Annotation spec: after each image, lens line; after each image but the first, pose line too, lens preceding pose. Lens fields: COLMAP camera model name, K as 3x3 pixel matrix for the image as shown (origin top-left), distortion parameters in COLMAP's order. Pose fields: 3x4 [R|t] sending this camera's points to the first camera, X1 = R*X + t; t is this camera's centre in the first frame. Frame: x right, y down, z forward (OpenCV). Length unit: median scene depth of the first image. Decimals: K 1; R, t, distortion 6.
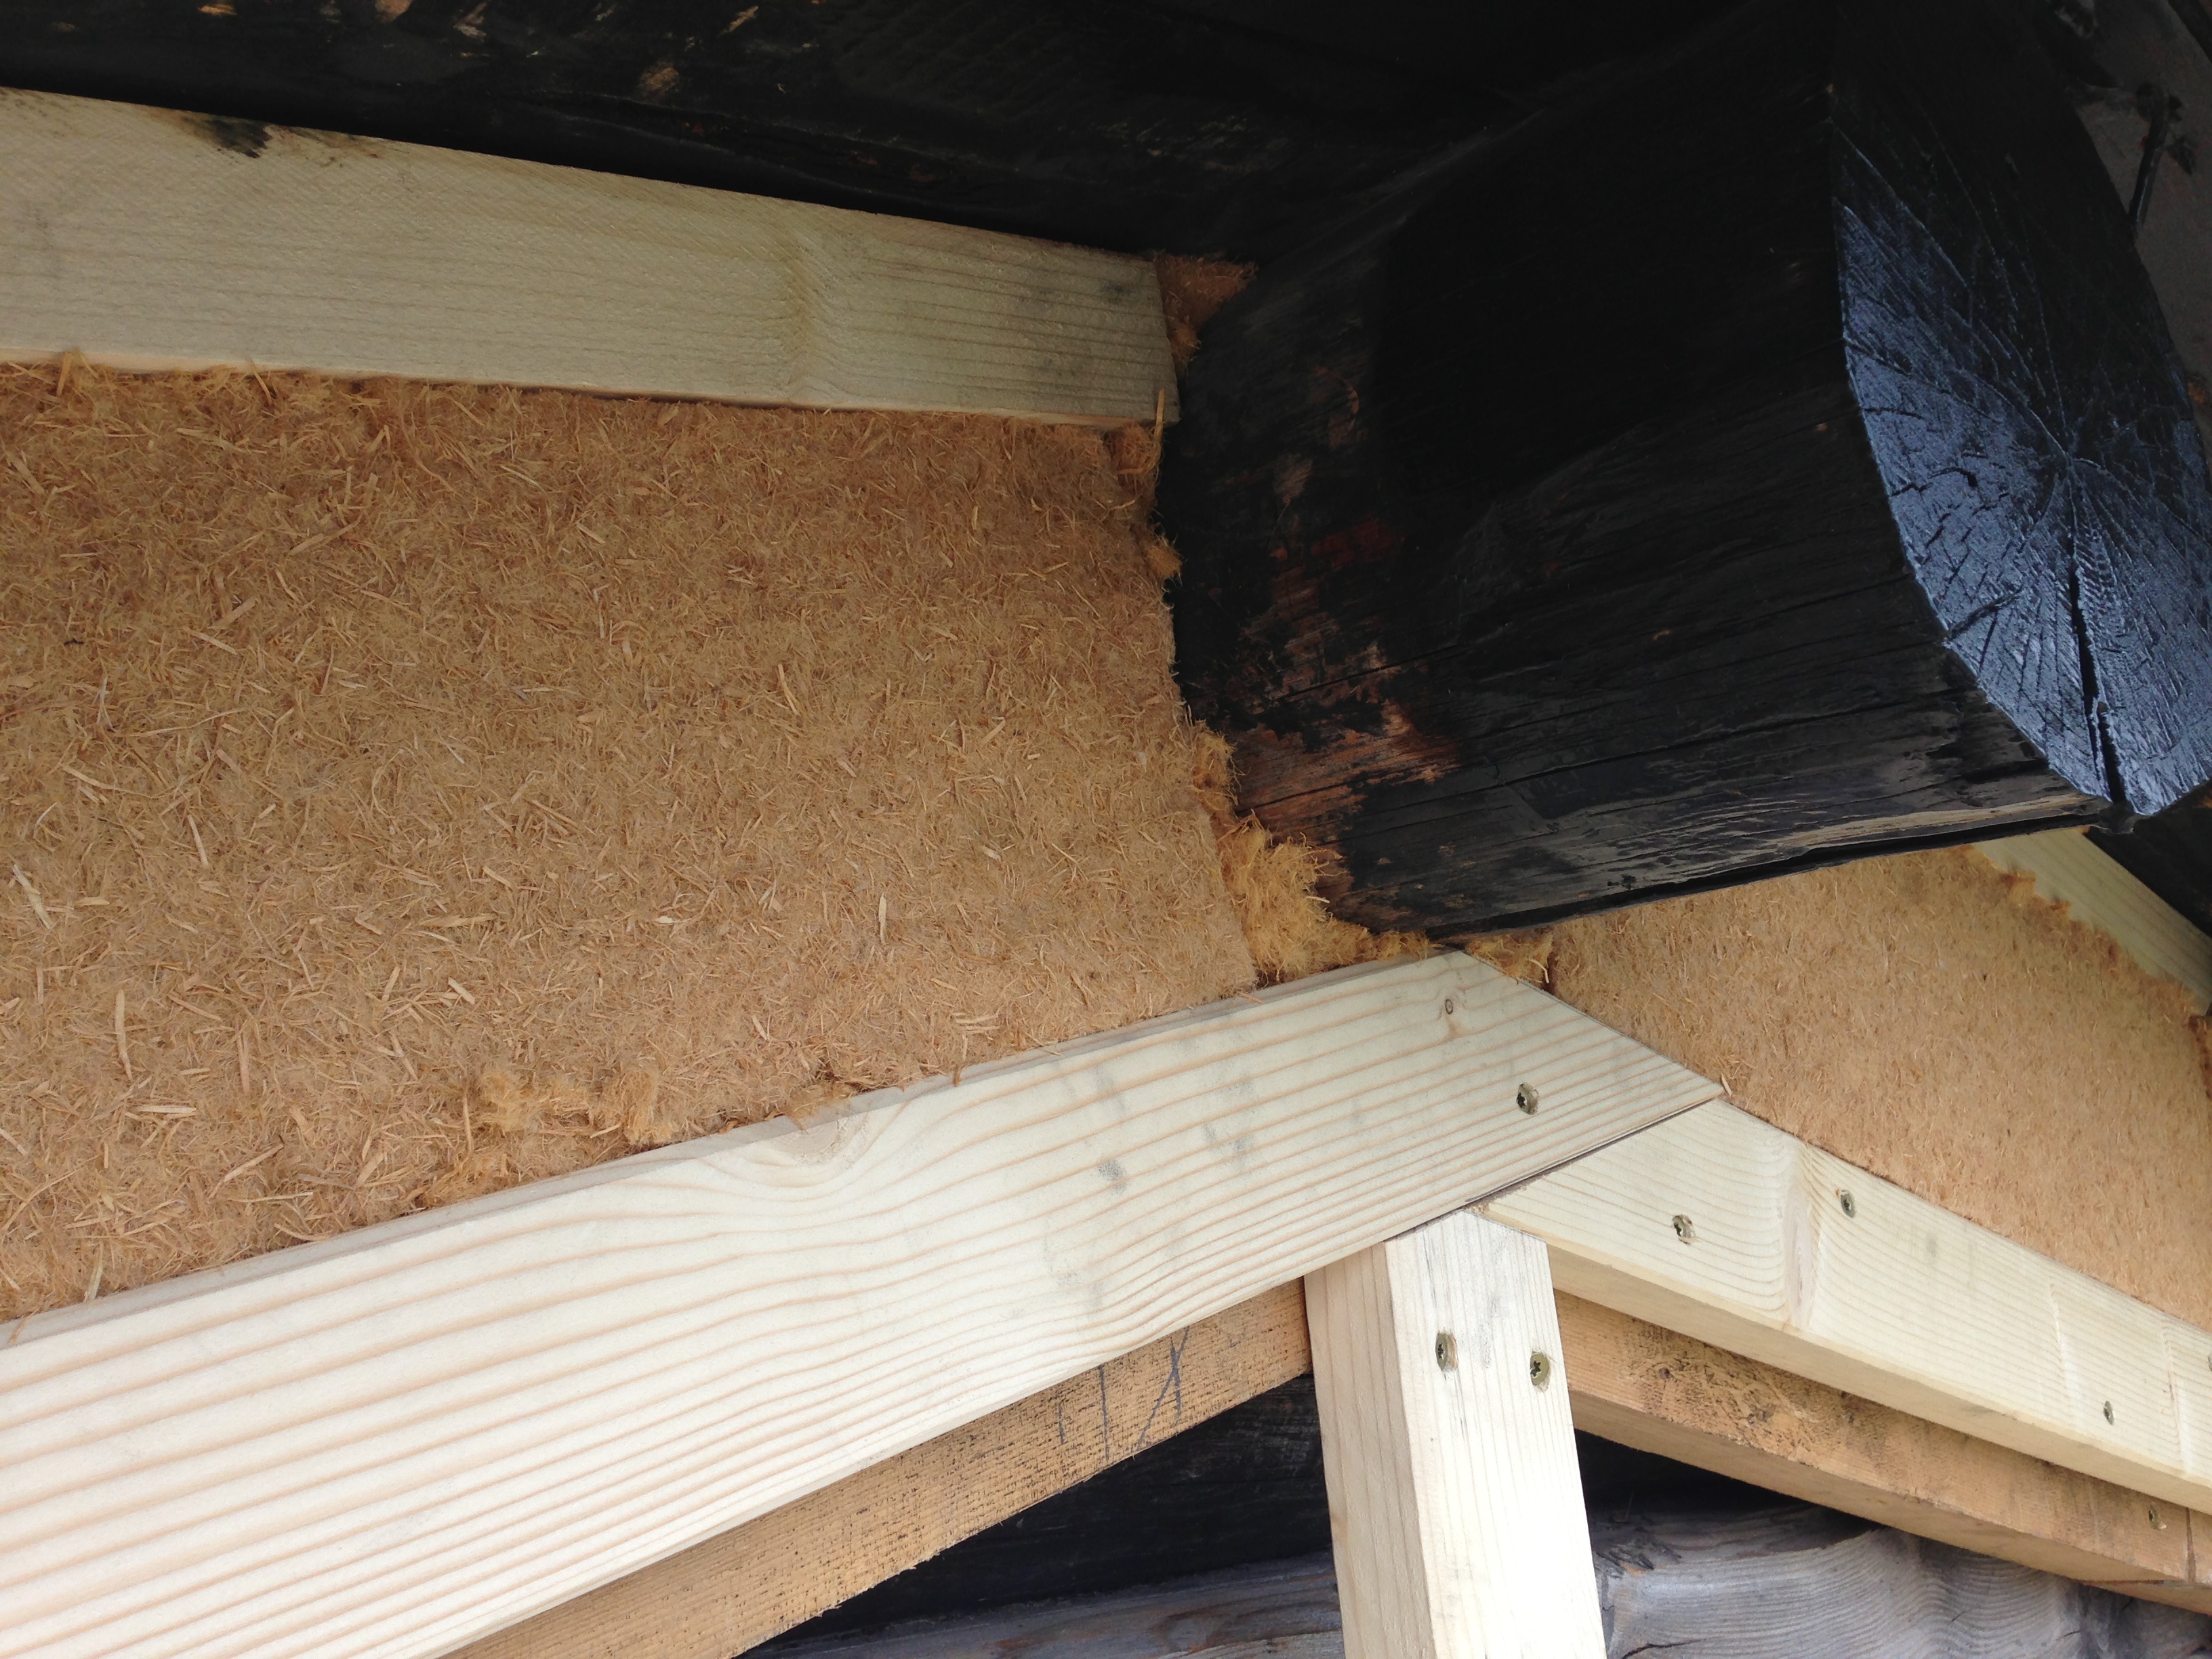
lens RADIAL K [[2010.8, 0, 1106.0], [0, 2010.8, 829.5], [0, 0, 1]] dist [0.104963, -0.144836]
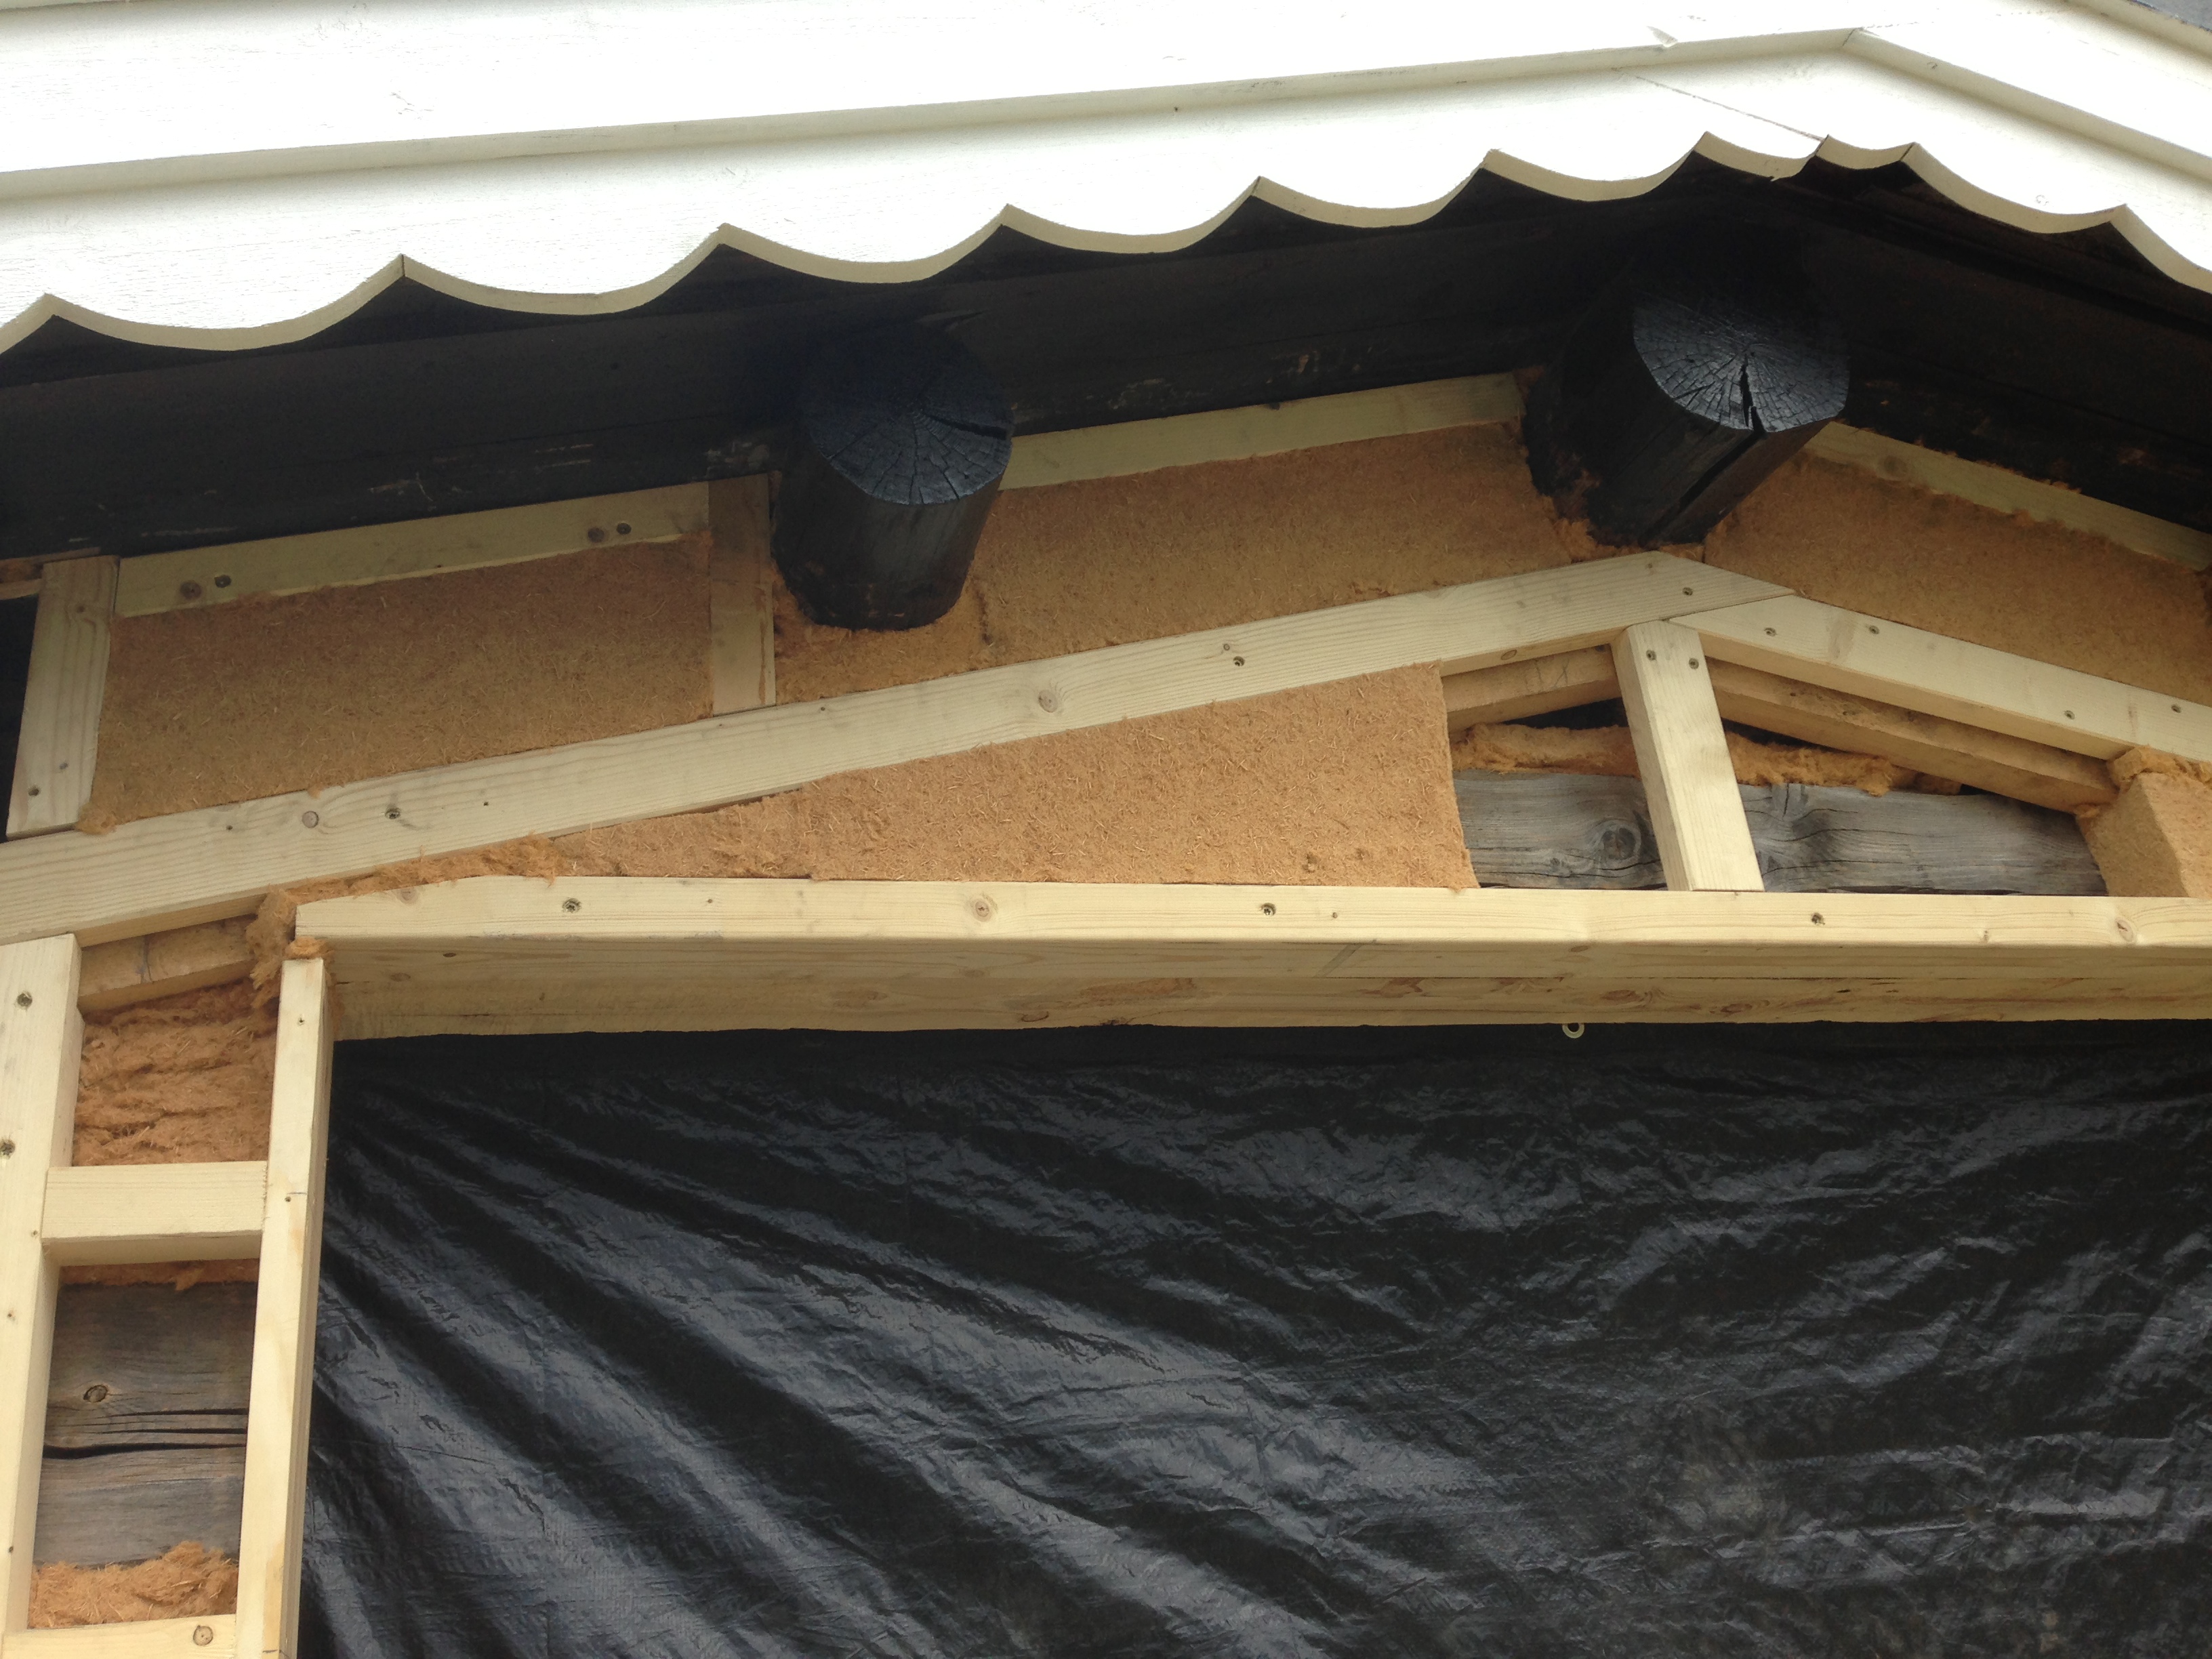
lens RADIAL K [[2022.3, 0, 1064.9], [0, 2022.3, 816.7], [0, 0, 1]] dist [0.084533, -0.006643]
pose [[0.882865, -0.202972, -0.423499, 0.703745], [0.149576, 0.976347, -0.156117, 0.926076], [0.445170, 0.074485, 0.892343, -2.481080]]
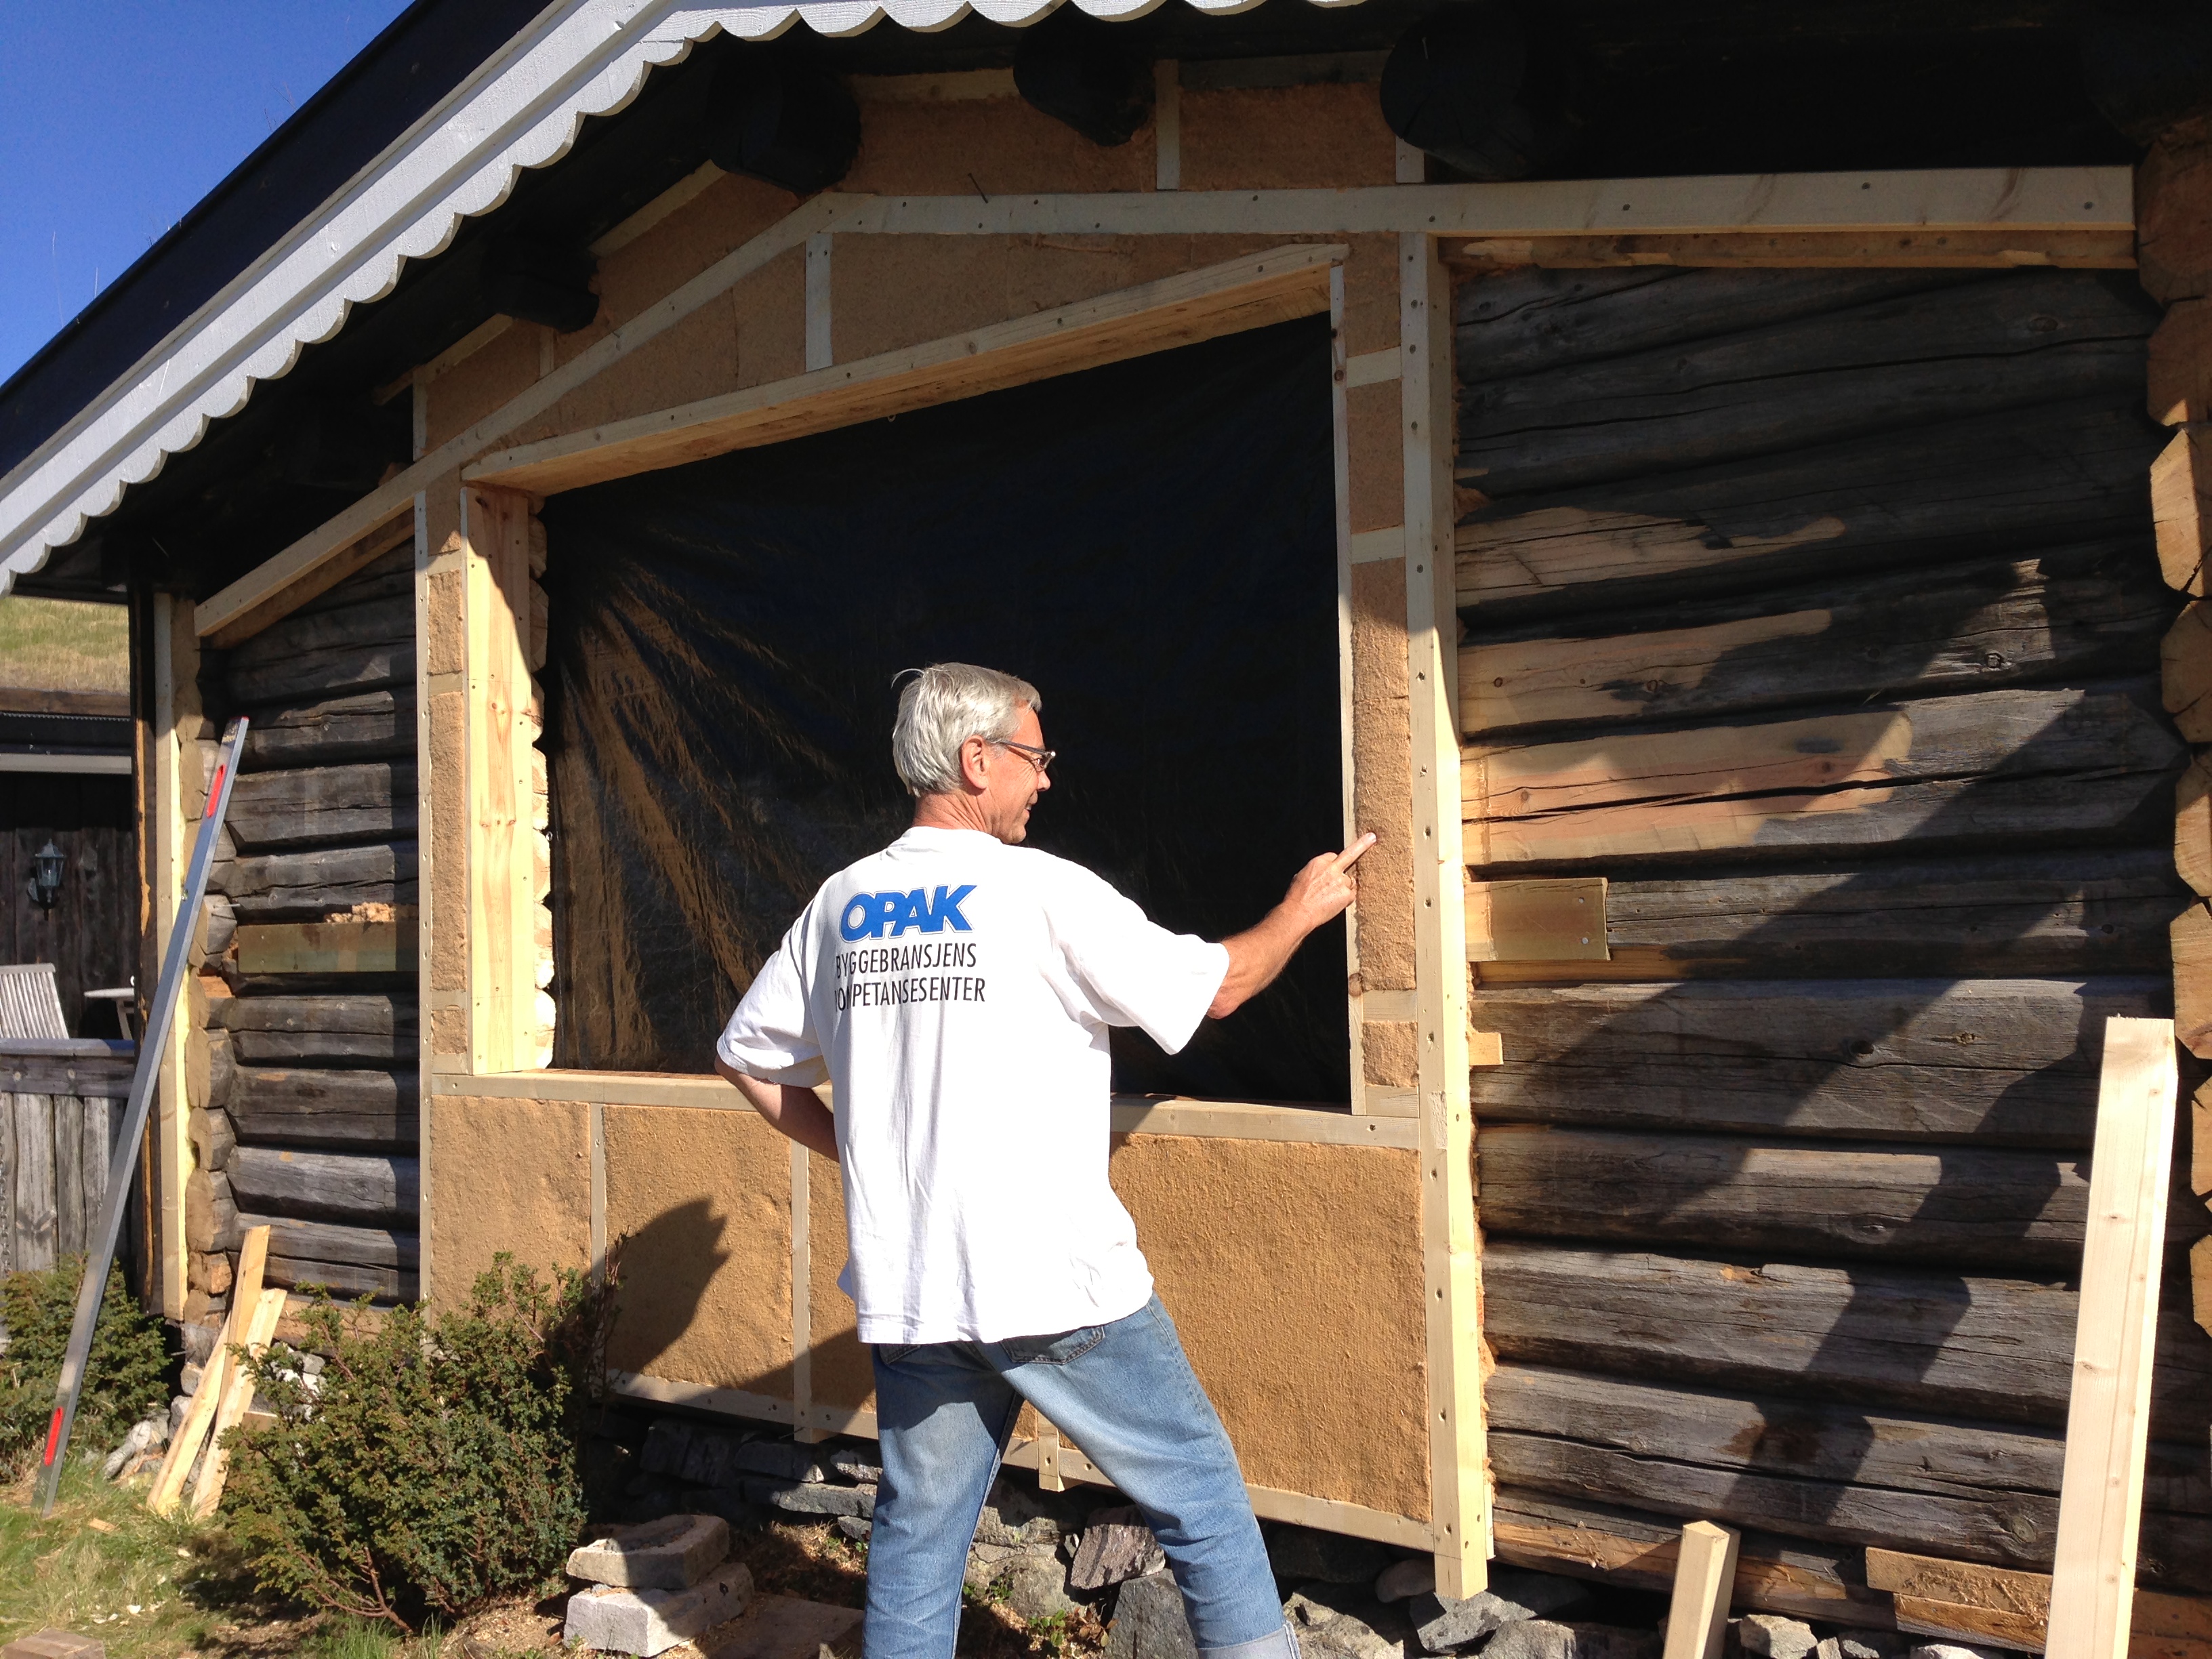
lens RADIAL K [[2010.8, 0, 1106.0], [0, 2010.8, 829.5], [0, 0, 1]] dist [0.104963, -0.144836]
pose [[0.155624, 0.029550, -0.987374, 7.296437], [0.259657, 0.963179, 0.069751, 1.988901], [0.953079, -0.267234, 0.142221, 0.245356]]
